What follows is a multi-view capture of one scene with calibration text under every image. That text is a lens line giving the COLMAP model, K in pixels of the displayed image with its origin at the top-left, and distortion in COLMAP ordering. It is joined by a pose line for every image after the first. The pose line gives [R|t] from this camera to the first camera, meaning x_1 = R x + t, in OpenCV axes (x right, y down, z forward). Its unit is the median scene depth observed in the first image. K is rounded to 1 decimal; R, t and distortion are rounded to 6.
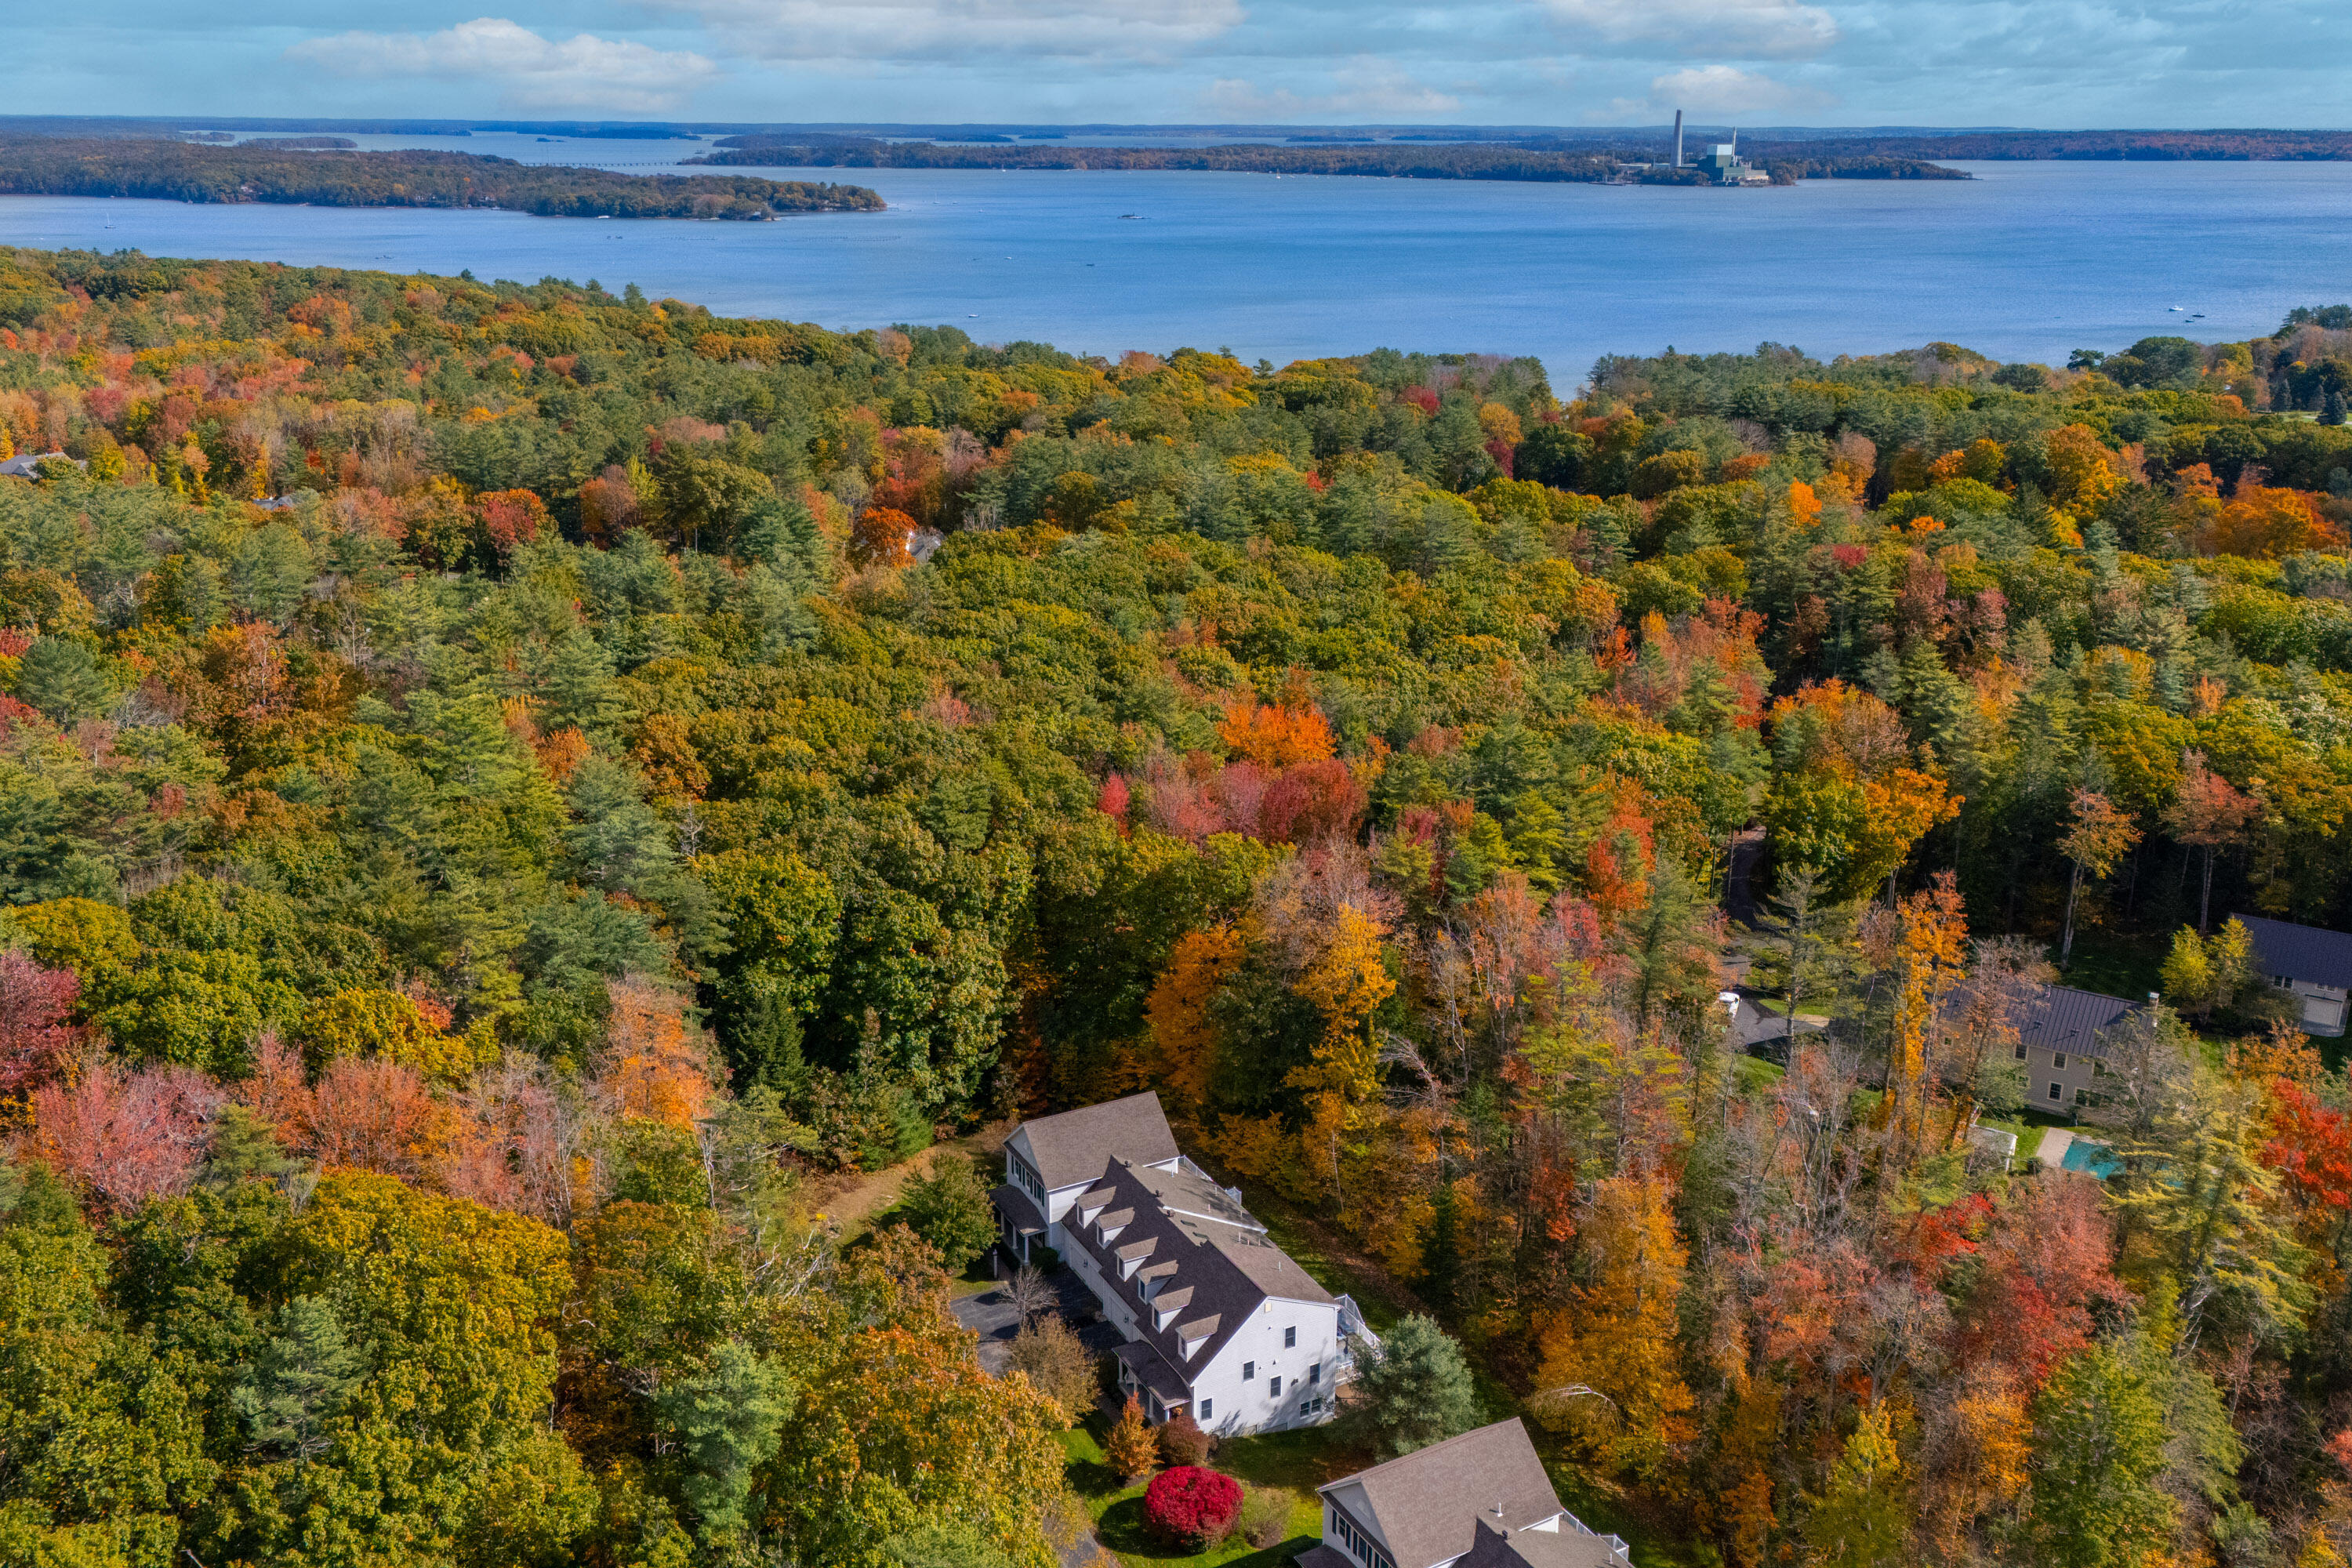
lens RADIAL K [[2011.6, 0, 1176.0], [0, 2011.6, 784.0], [0, 0, 1]] dist [0.084312, -0.108451]
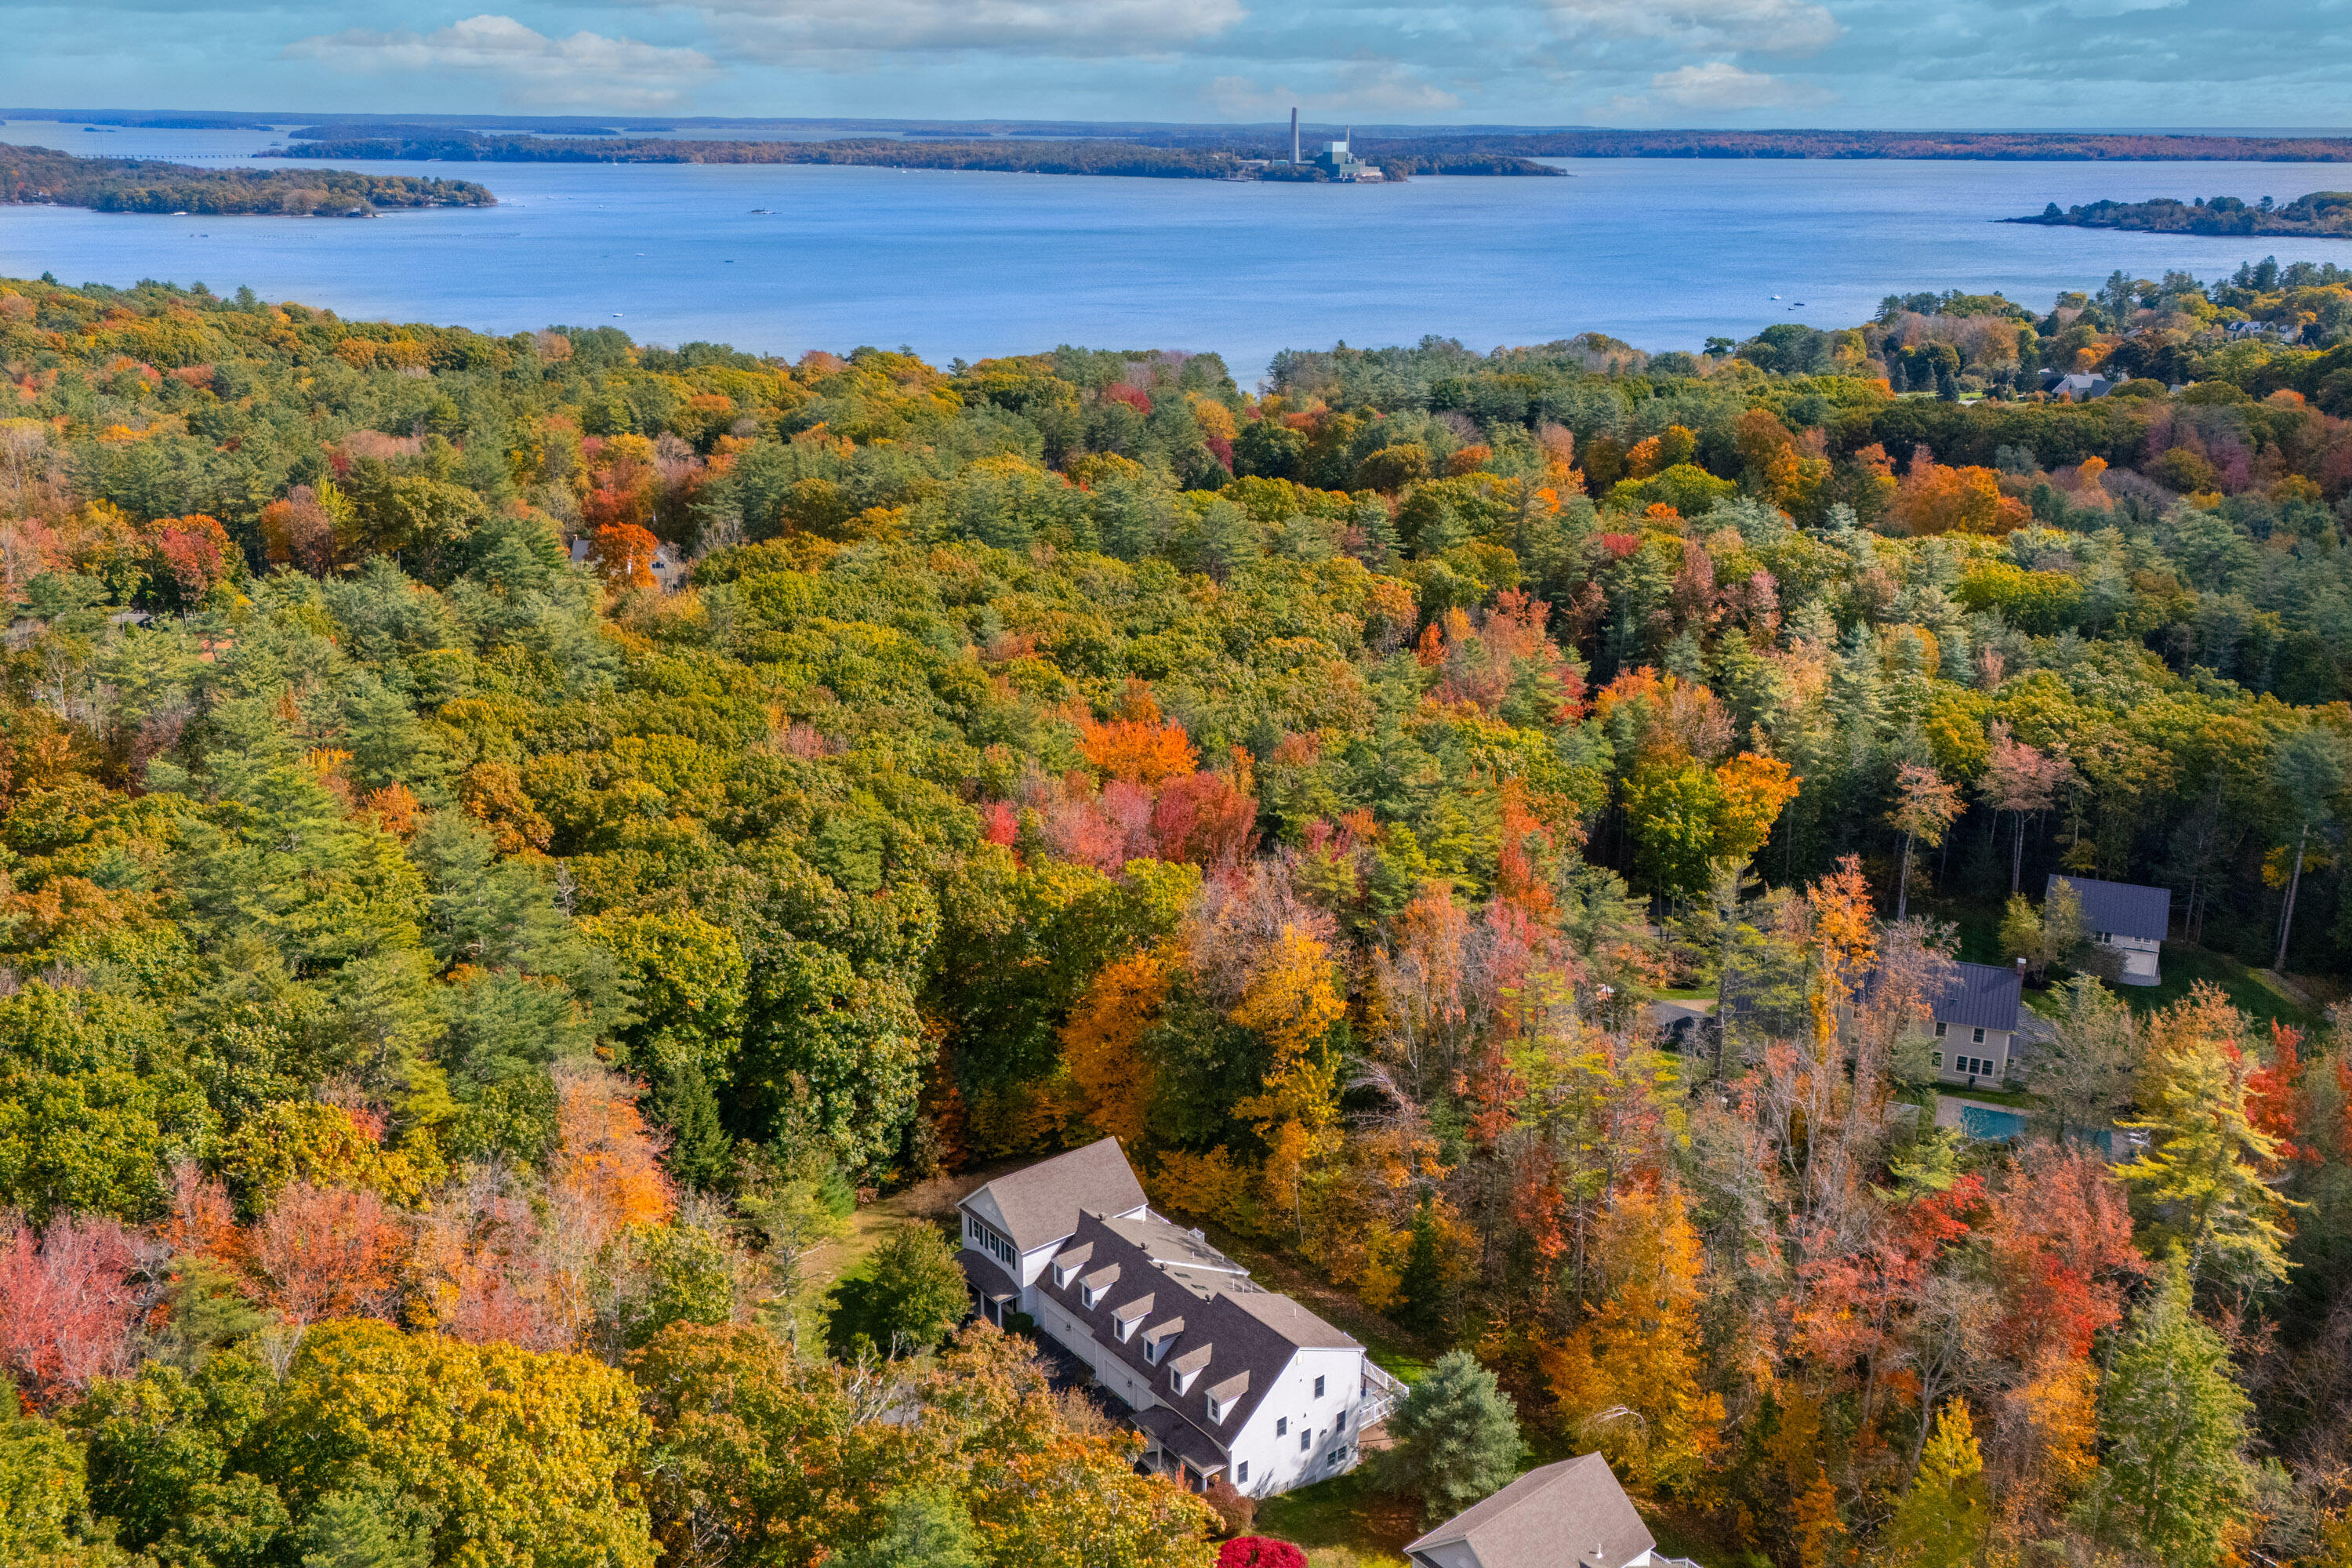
lens RADIAL K [[2011.6, 0, 1176.0], [0, 2011.6, 784.0], [0, 0, 1]] dist [0.084312, -0.108451]
pose [[0.983843, -0.053381, 0.170892, -0.069487], [0.053011, 0.998571, 0.006733, -0.009613], [-0.171007, 0.002435, 0.985267, 0.028412]]
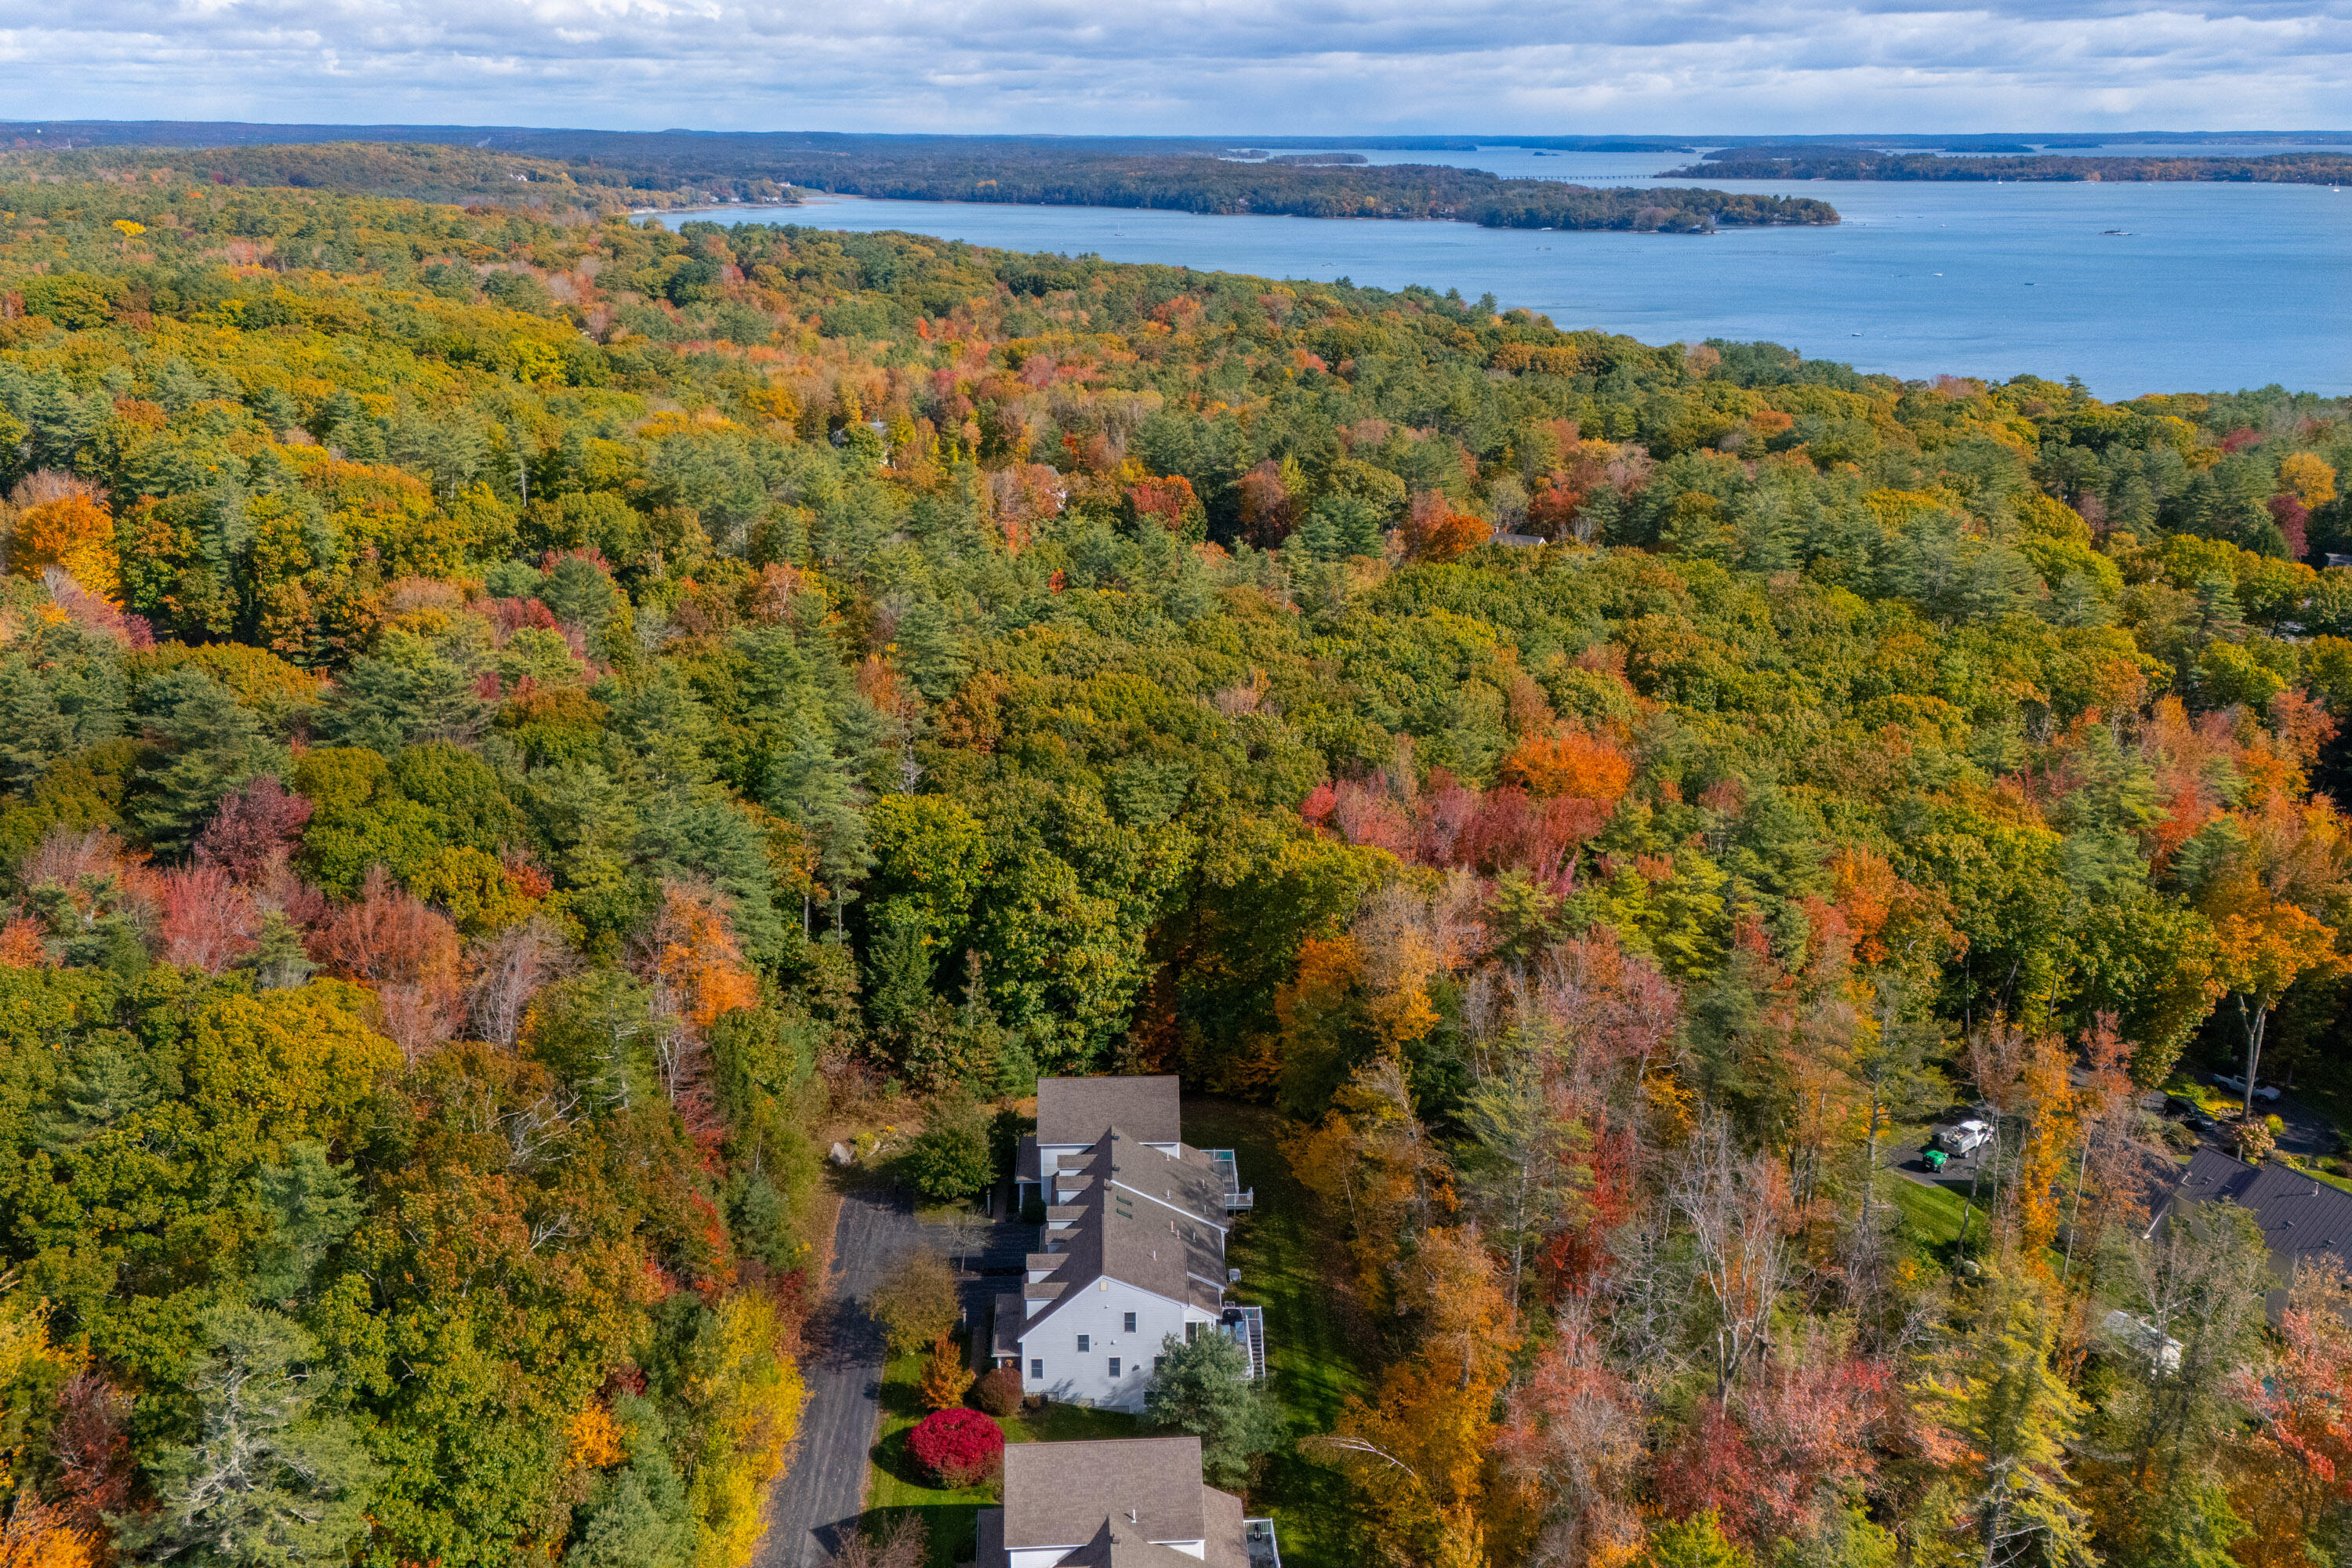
lens RADIAL K [[2023.0, 0, 1168.5], [0, 2023.0, 765.4], [0, 0, 1]] dist [0.077585, -0.086230]
pose [[0.894208, 0.130826, -0.428109, 0.207391], [-0.137488, 0.990383, 0.015474, -0.009853], [0.426016, 0.045023, 0.903595, 0.030877]]
